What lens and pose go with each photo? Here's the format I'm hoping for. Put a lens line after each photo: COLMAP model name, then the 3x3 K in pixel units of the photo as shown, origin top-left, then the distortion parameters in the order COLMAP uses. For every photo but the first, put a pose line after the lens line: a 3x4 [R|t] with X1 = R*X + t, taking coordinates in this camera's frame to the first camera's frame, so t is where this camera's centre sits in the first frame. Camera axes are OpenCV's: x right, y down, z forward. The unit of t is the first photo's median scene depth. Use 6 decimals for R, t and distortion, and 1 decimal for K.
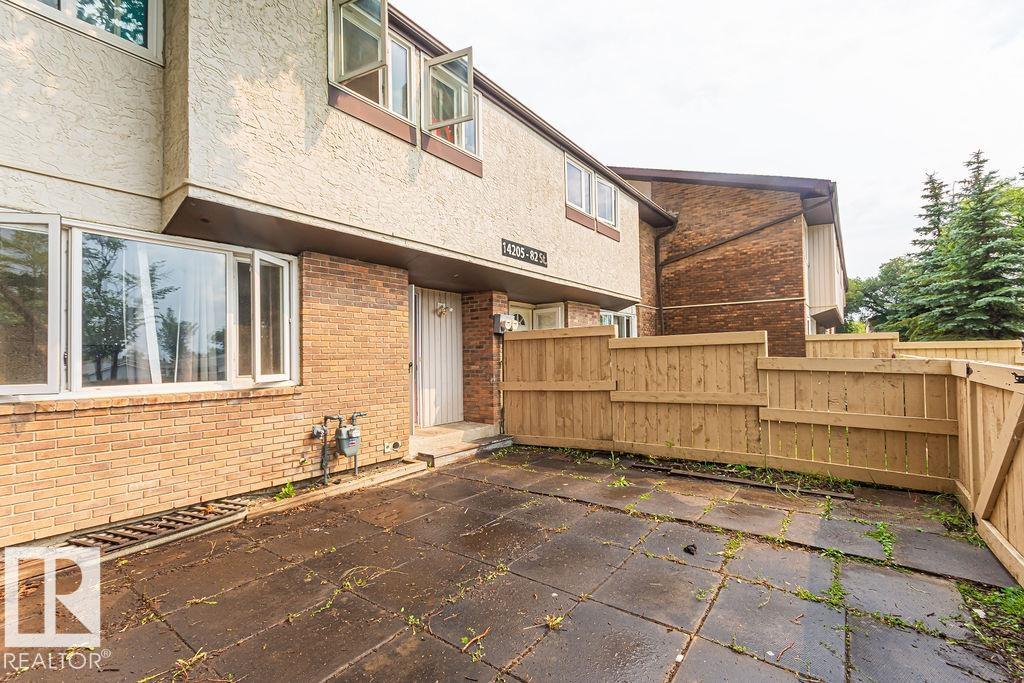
lens RADIAL K [[461.5, 0, 525.0], [0, 461.5, 352.4], [0, 0, 1]] dist [0.007766, 0.000475]
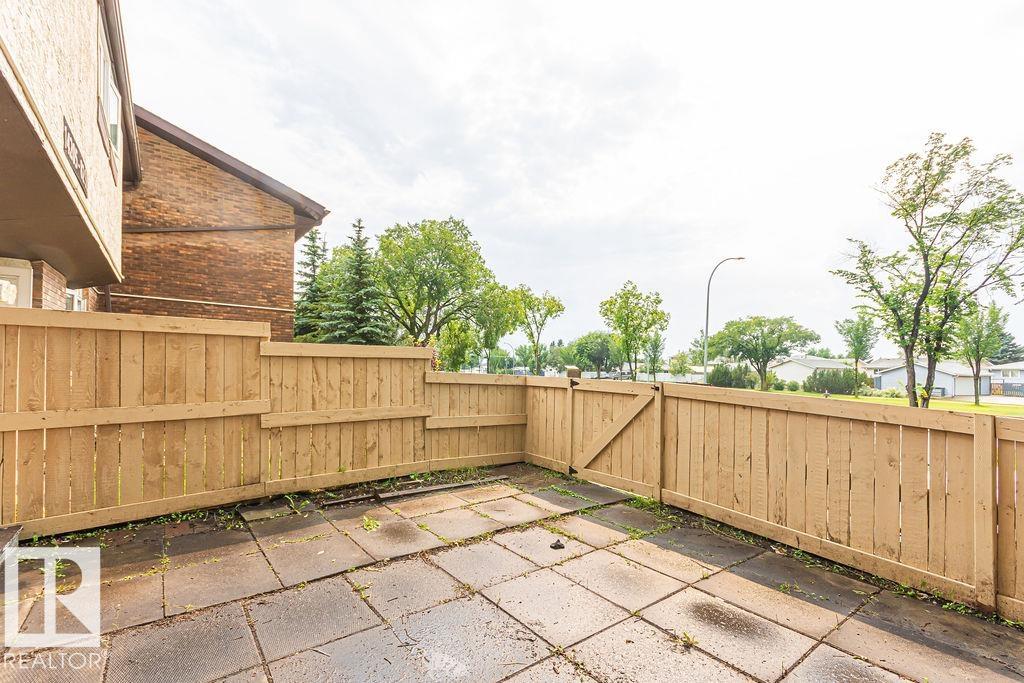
lens RADIAL K [[461.5, 0, 512.2], [0, 461.5, 360.0], [0, 0, 1]] dist [0.007766, 0.000475]
pose [[0.261552, 0.037615, 0.964456, -0.429673], [-0.034722, 0.998960, -0.029545, 0.006898], [-0.964565, -0.025760, 0.262586, 0.452828]]
